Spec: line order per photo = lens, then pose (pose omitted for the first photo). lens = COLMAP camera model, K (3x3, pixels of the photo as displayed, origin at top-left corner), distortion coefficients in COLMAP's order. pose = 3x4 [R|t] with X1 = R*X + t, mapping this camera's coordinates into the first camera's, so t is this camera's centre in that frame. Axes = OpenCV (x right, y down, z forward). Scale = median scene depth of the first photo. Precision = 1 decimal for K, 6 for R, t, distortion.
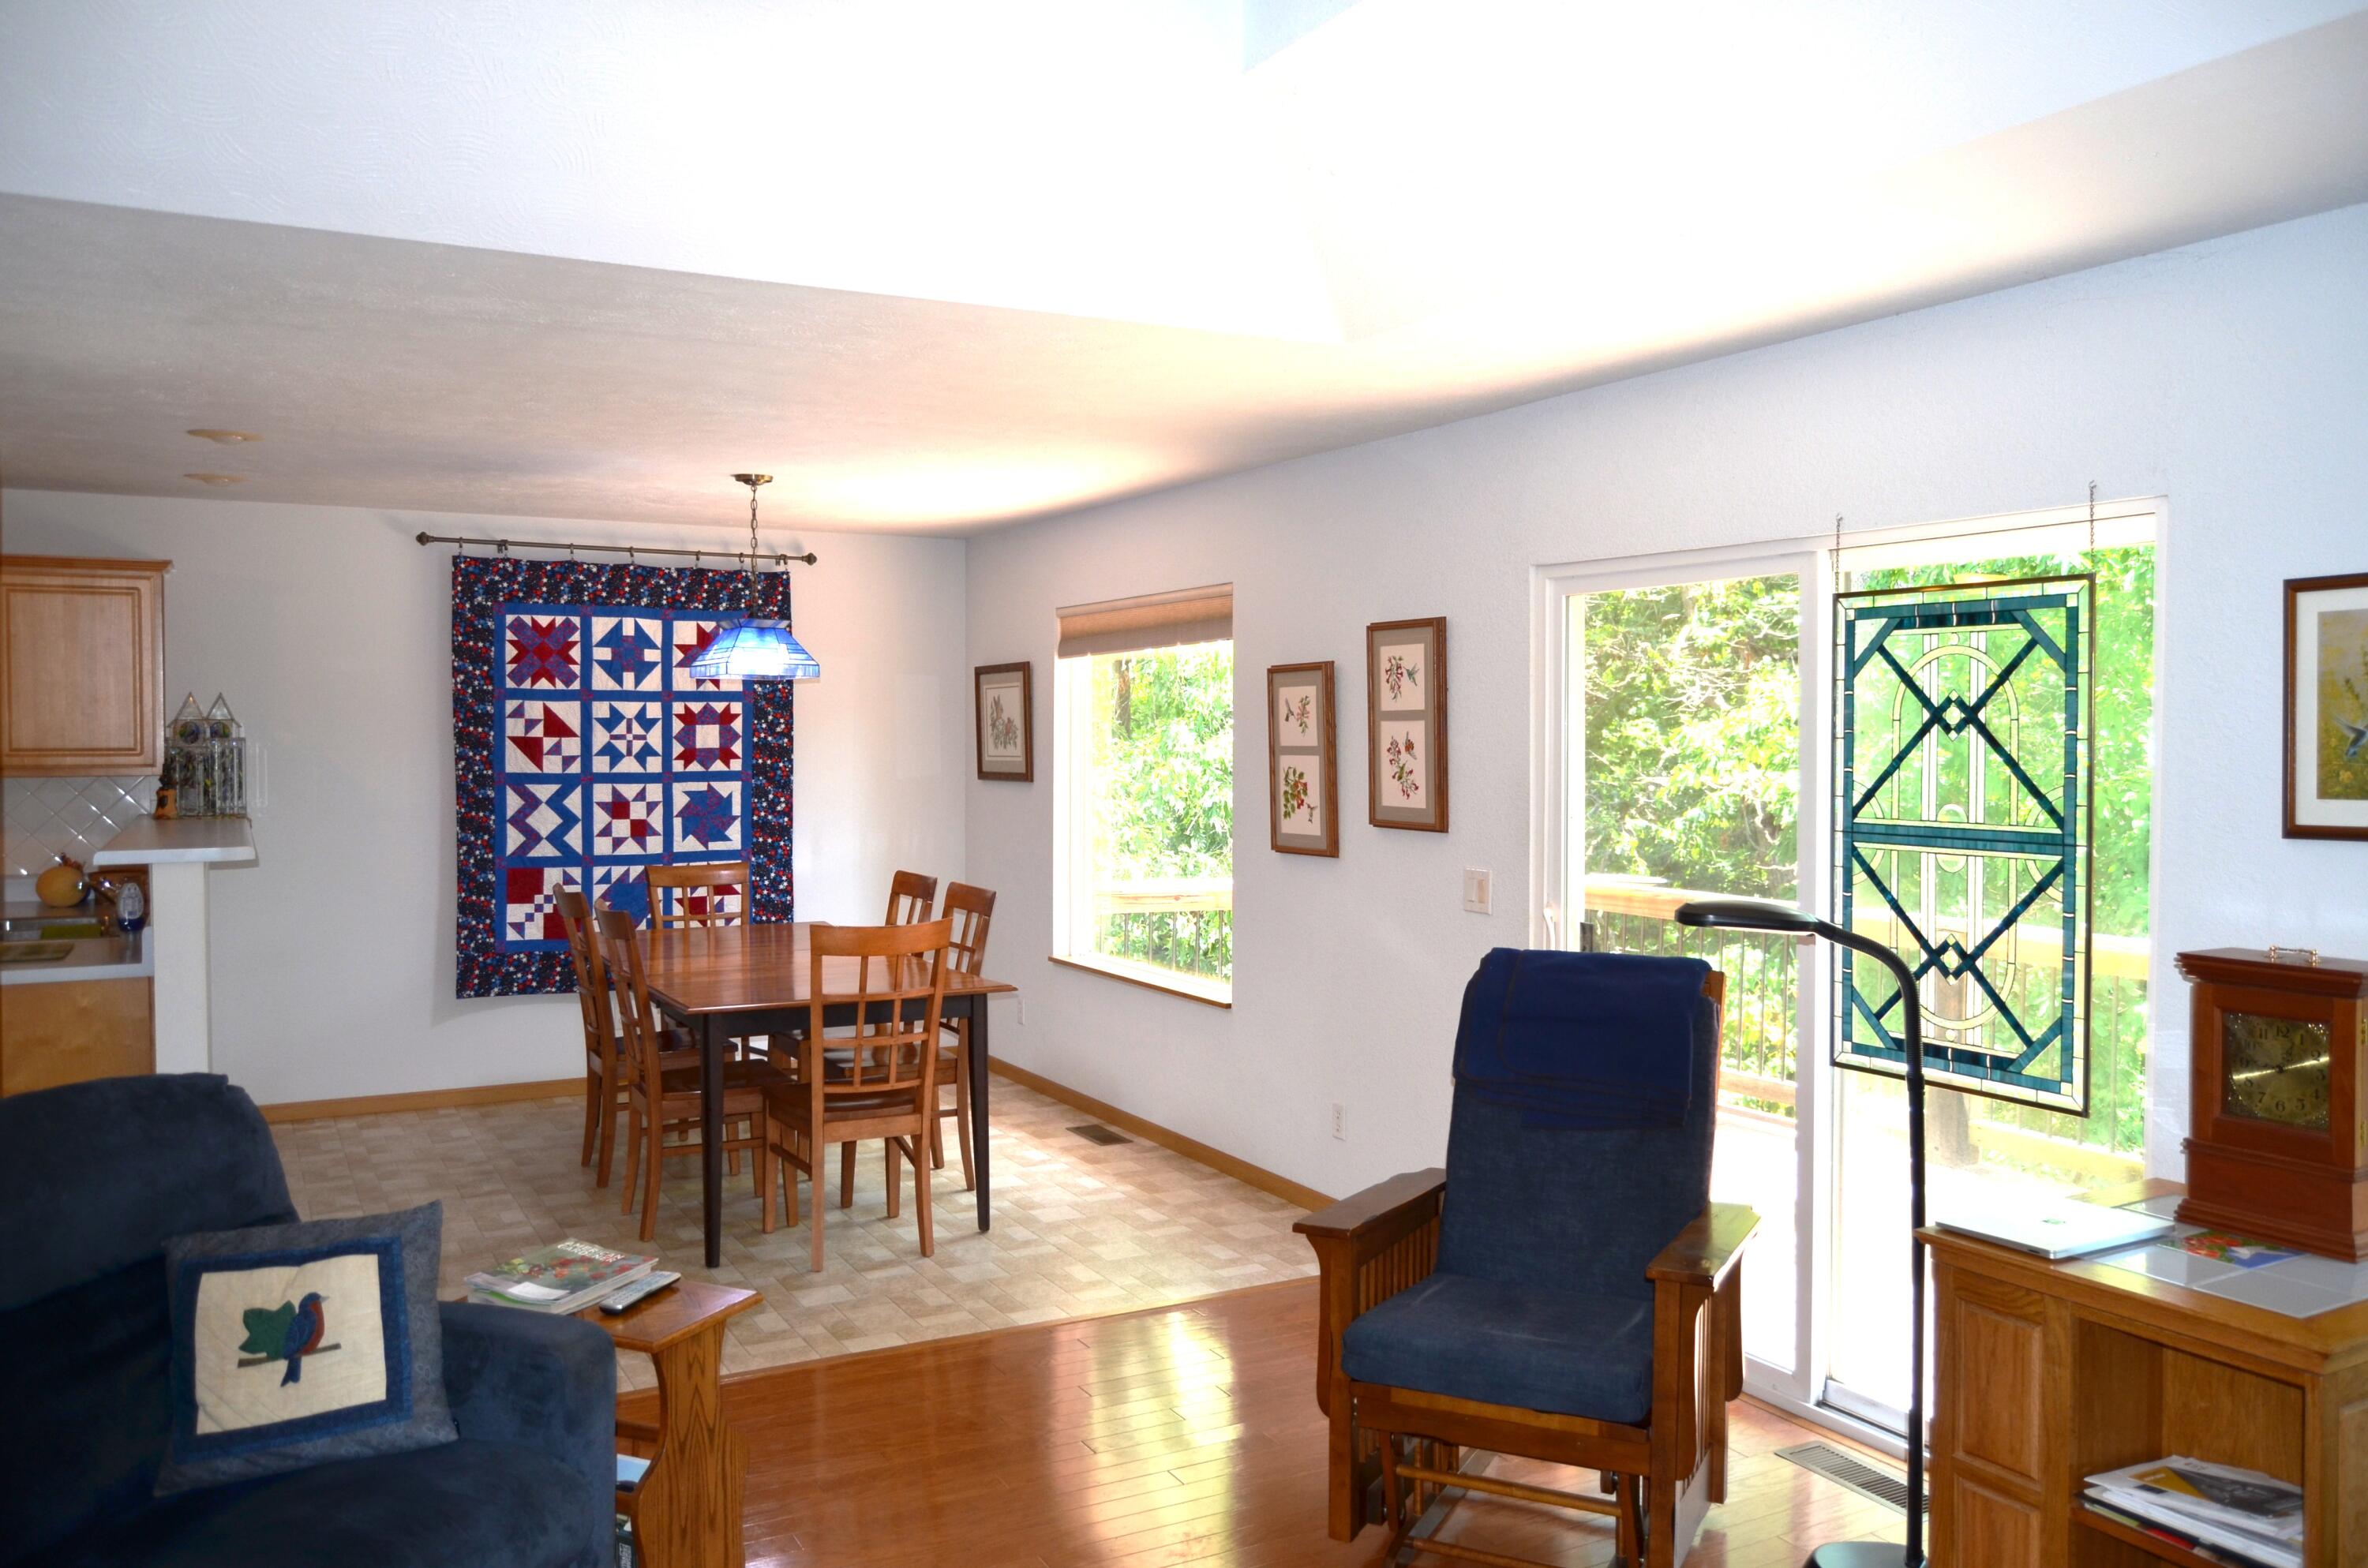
lens RADIAL K [[1820.9, 0, 1188.1], [0, 1820.9, 772.2], [0, 0, 1]] dist [-0.019690, 0.015333]
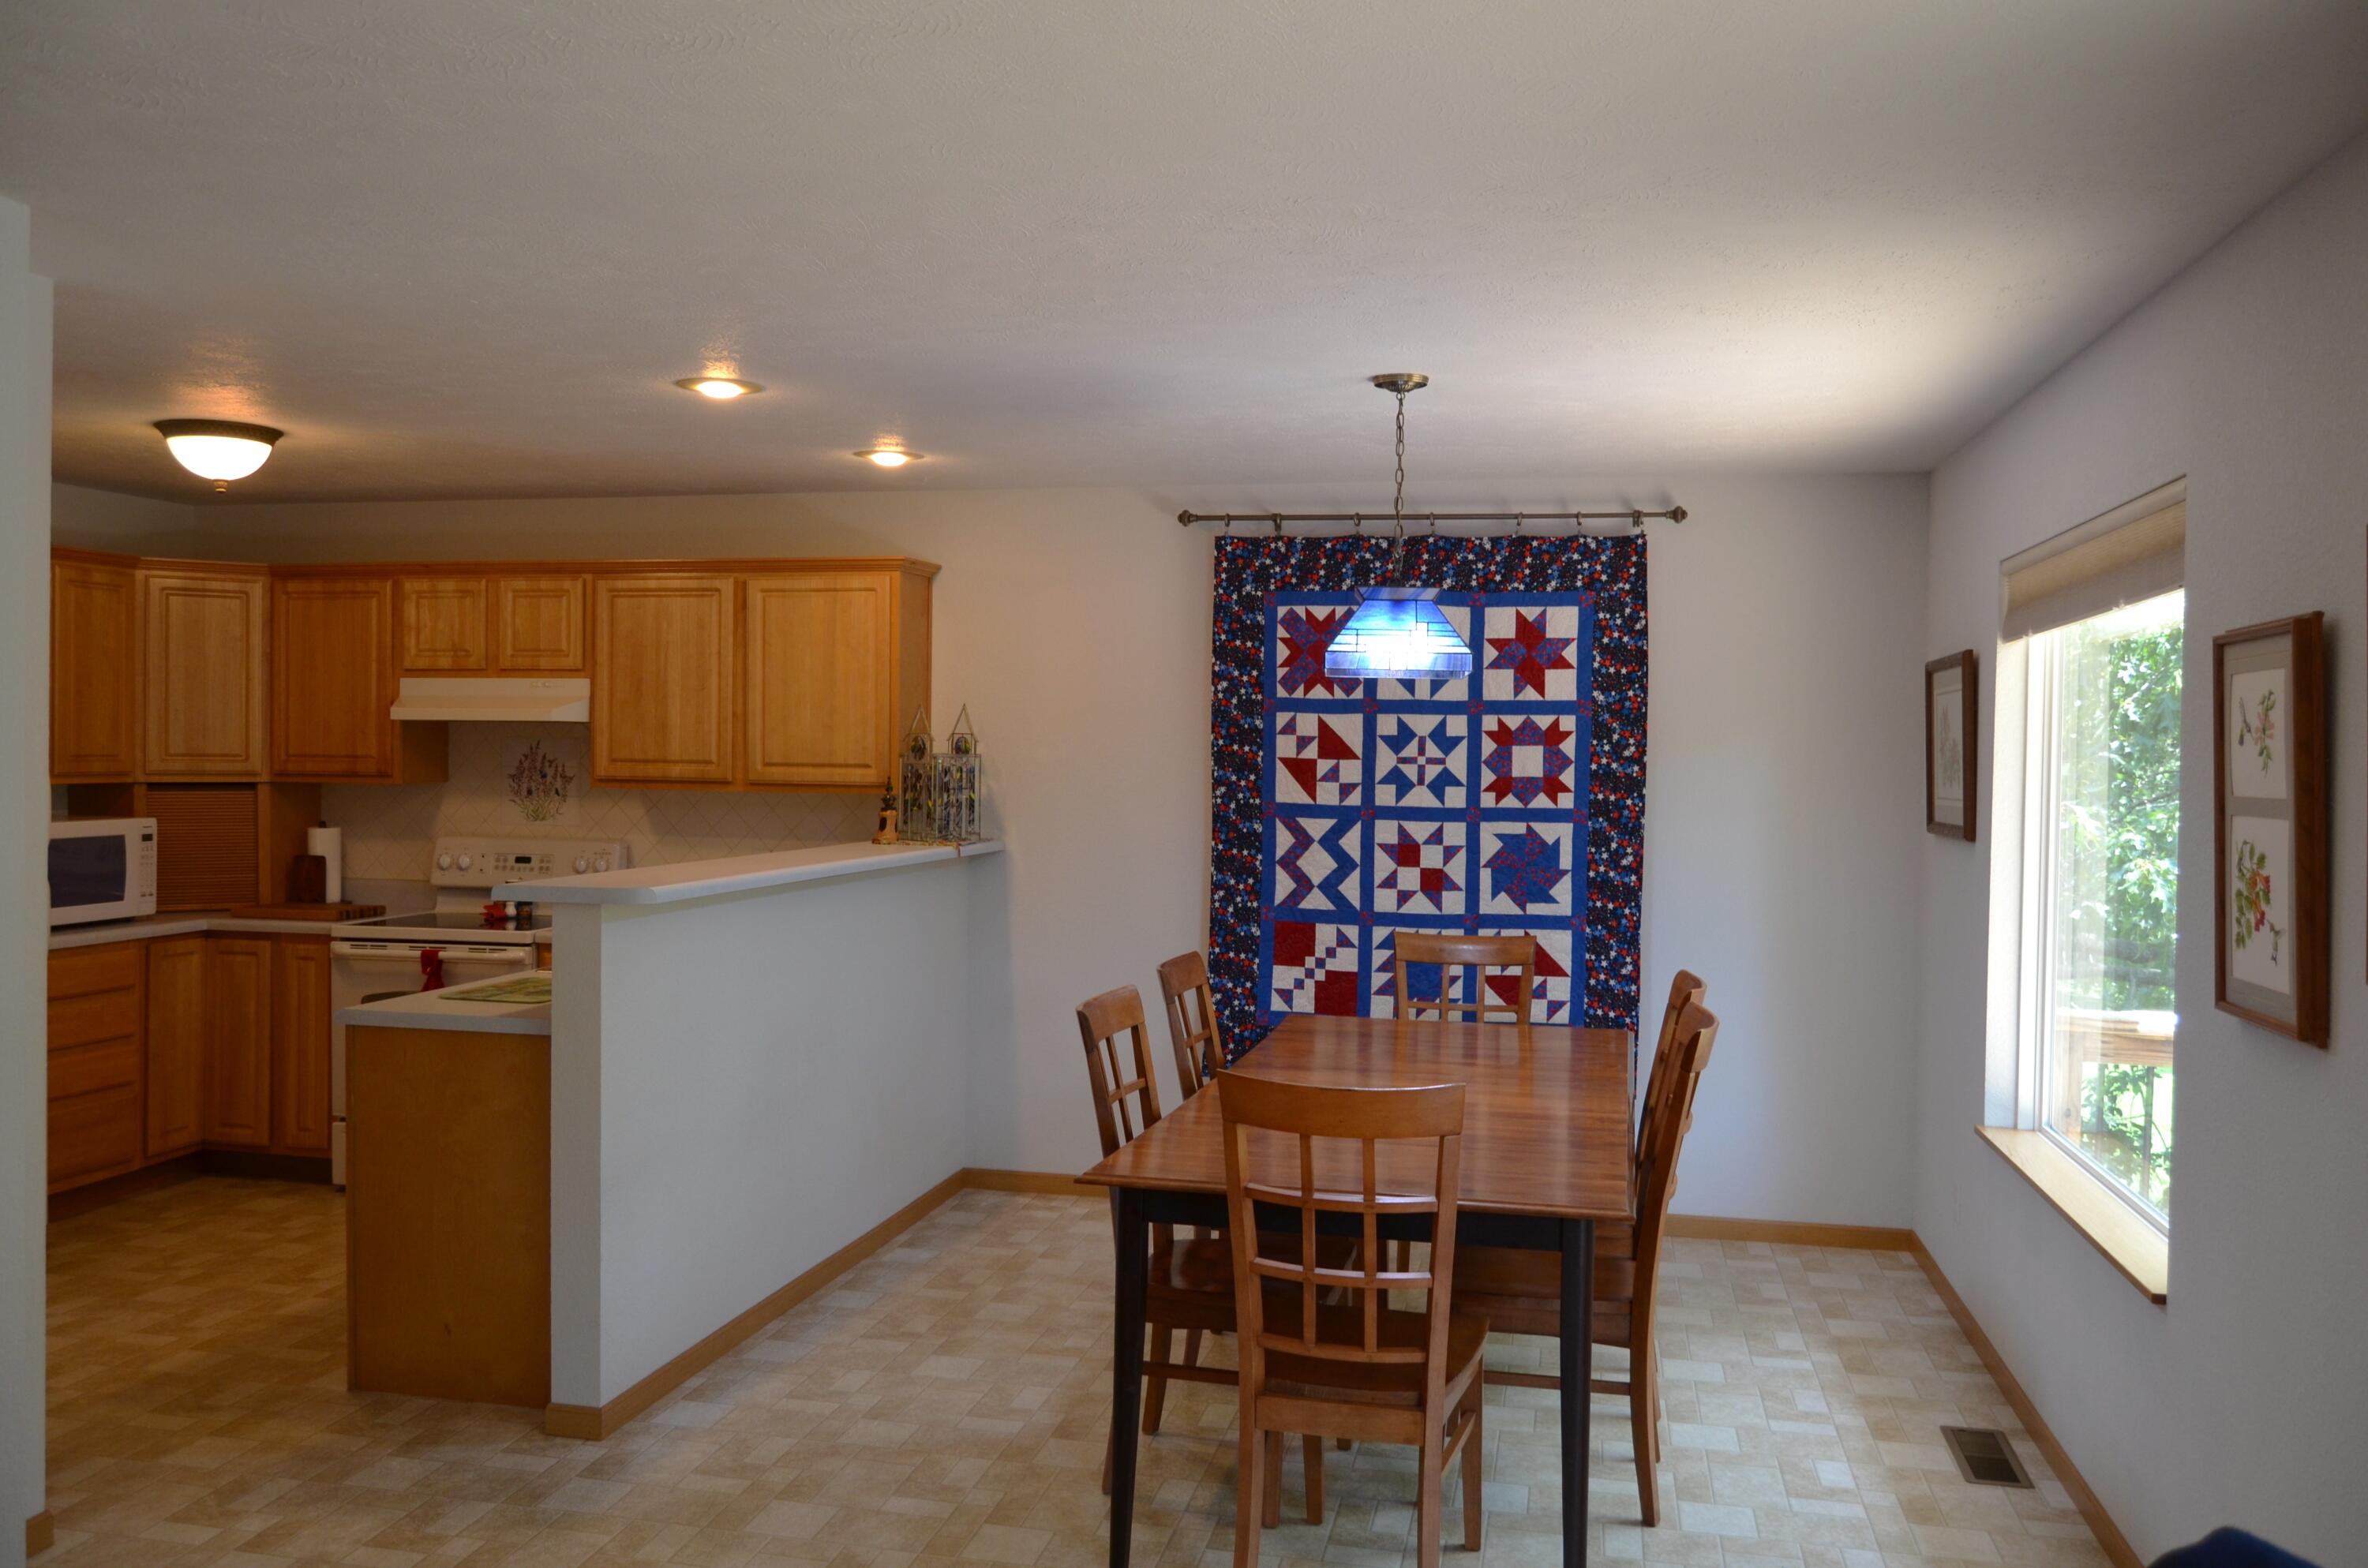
lens RADIAL K [[1820.9, 0, 1185.4], [0, 1820.9, 768.8], [0, 0, 1]] dist [-0.019690, 0.015333]
pose [[0.755985, 0.017341, -0.654359, 0.121442], [-0.027598, 0.999605, -0.005394, -0.009047], [0.654007, 0.022137, 0.756165, 0.357602]]
